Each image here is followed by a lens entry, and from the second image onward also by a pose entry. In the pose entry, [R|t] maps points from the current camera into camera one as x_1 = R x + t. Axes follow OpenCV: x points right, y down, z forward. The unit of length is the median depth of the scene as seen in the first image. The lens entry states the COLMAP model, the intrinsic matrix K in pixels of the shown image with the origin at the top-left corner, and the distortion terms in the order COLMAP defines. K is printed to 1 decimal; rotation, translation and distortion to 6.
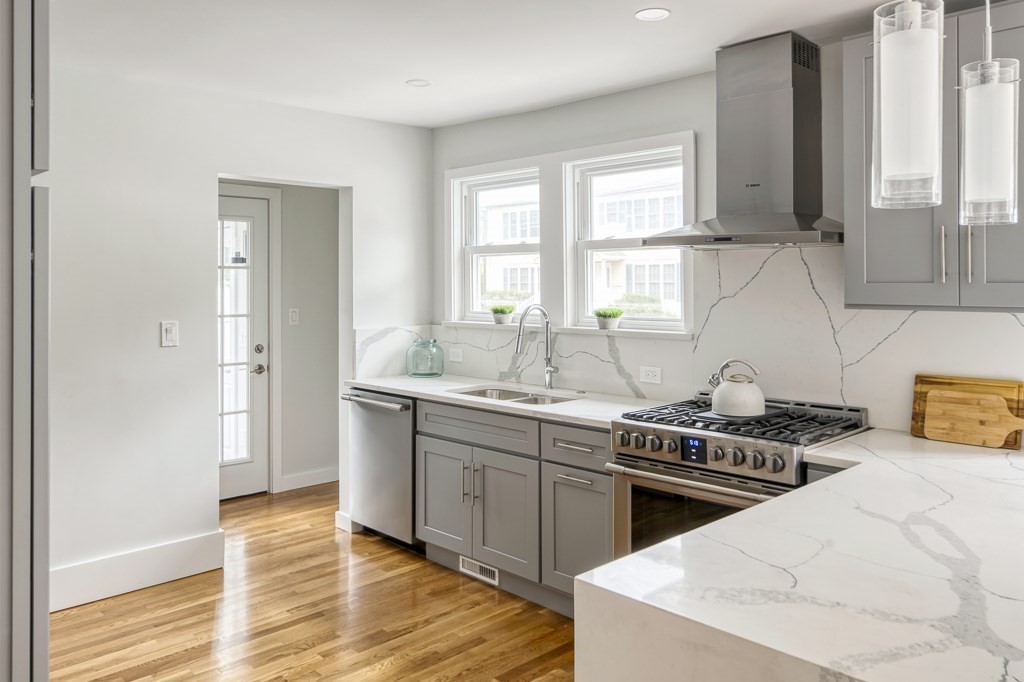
lens RADIAL K [[788.5, 0, 485.6], [0, 788.5, 275.1], [0, 0, 1]] dist [0.009360, 0.001381]
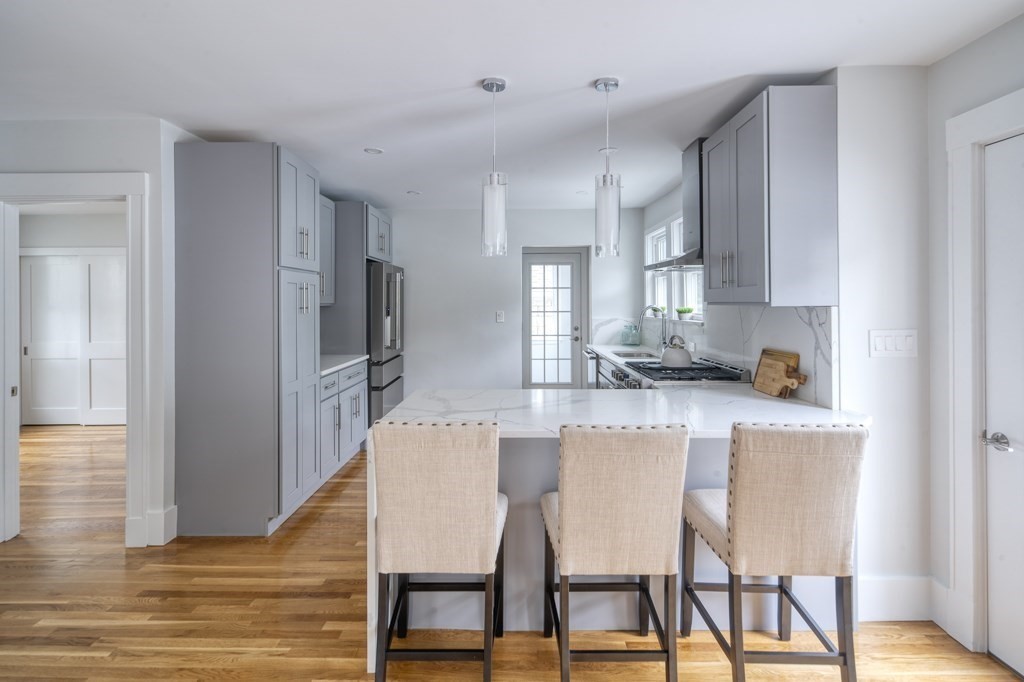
lens RADIAL K [[499.9, 0, 521.4], [0, 499.9, 299.7], [0, 0, 1]] dist [0.005607, -0.000065]
pose [[0.724695, -0.001983, -0.689067, 0.615011], [0.007582, 0.999958, 0.005096, 0.016616], [0.689029, -0.008918, 0.724679, -0.012626]]
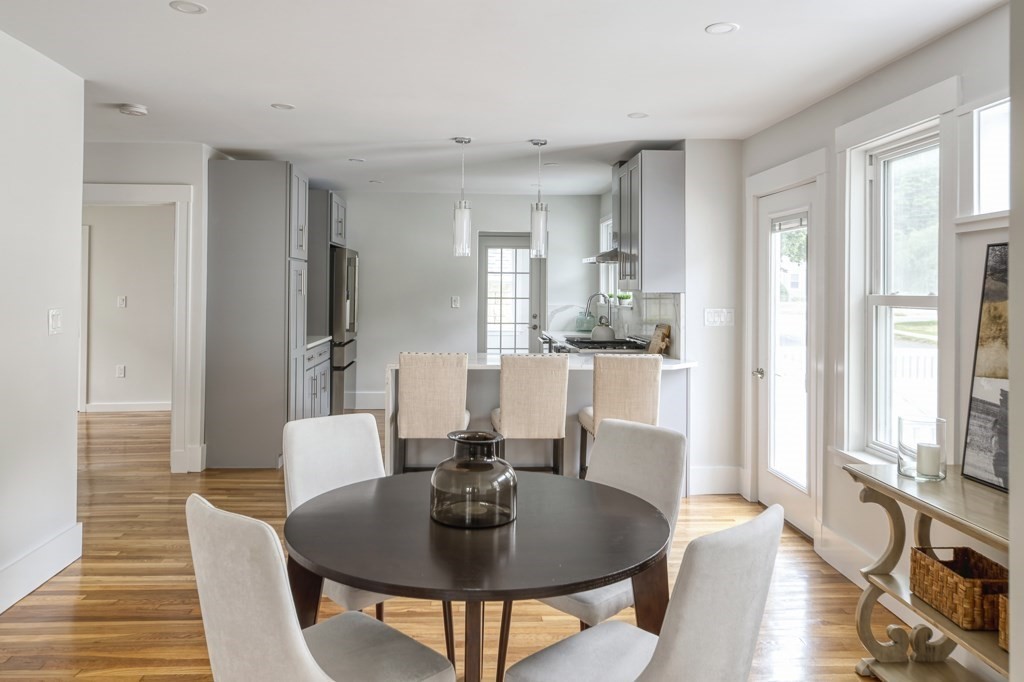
lens RADIAL K [[777.5, 0, 508.3], [0, 777.5, 276.7], [0, 0, 1]] dist [0.003798, 0.009561]
pose [[0.755174, 0.001216, -0.655523, 1.117755], [-0.004632, 0.999983, -0.003481, 0.007829], [0.655508, 0.005665, 0.755167, -0.558134]]
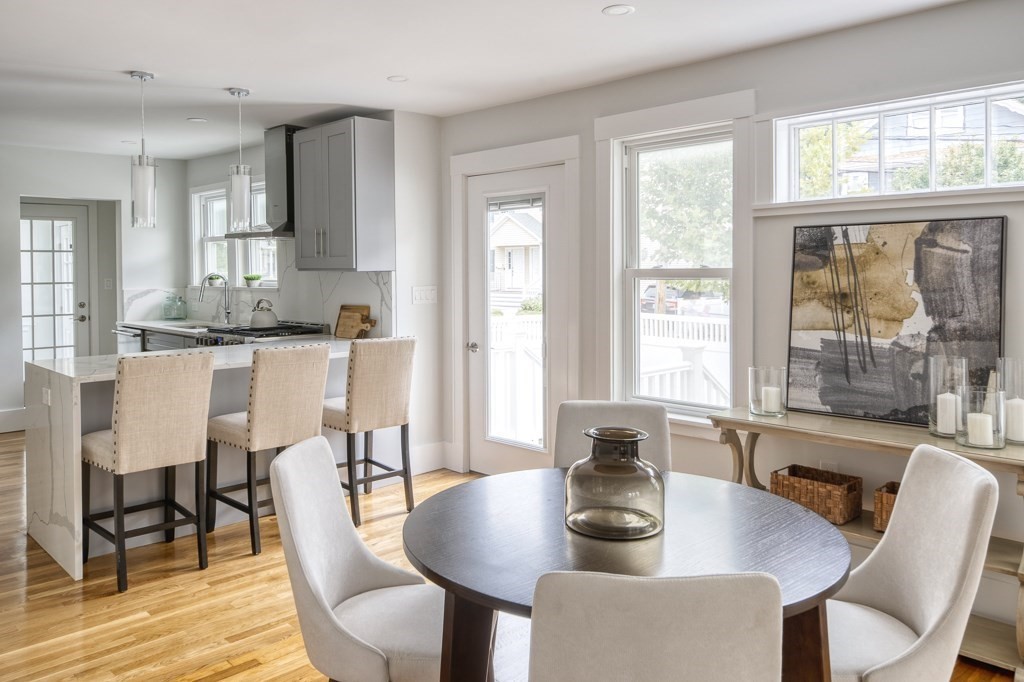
lens RADIAL K [[777.5, 0, 508.3], [0, 777.5, 276.7], [0, 0, 1]] dist [0.003798, 0.009561]
pose [[0.999970, -0.003007, 0.007140, 0.662436], [0.002851, 0.999758, 0.021818, 0.011490], [-0.007204, -0.021797, 0.999736, -0.635395]]
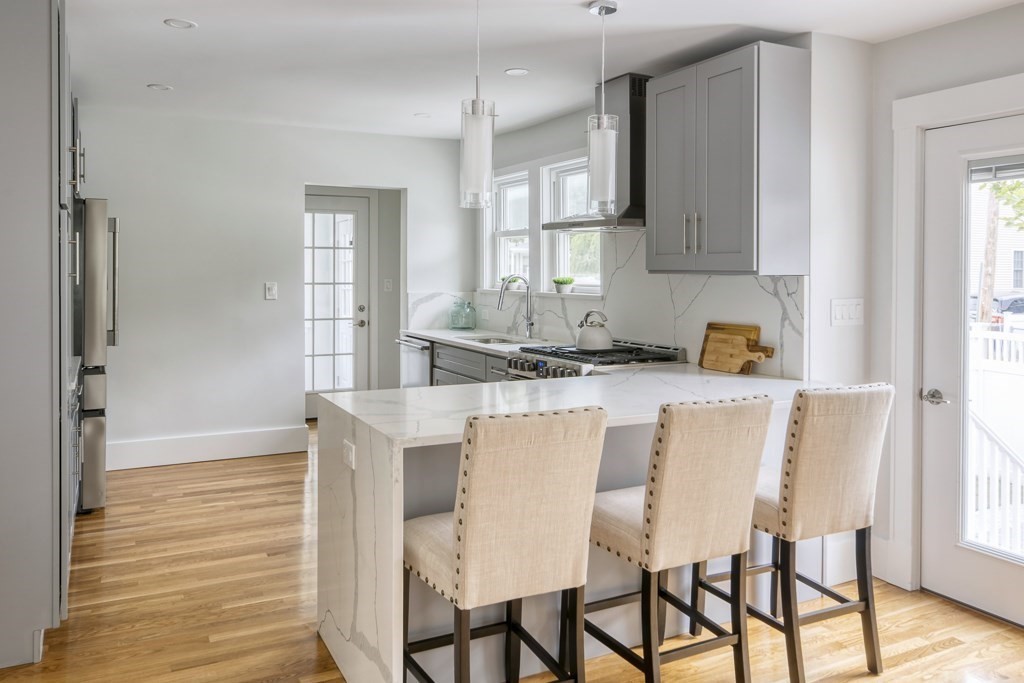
lens RADIAL K [[777.5, 0, 508.3], [0, 777.5, 277.2], [0, 0, 1]] dist [0.003798, 0.009561]
pose [[0.960787, 0.010793, -0.277078, 0.412323], [-0.005810, 0.999806, 0.018797, 0.017183], [0.277228, -0.016450, 0.960663, -0.268677]]
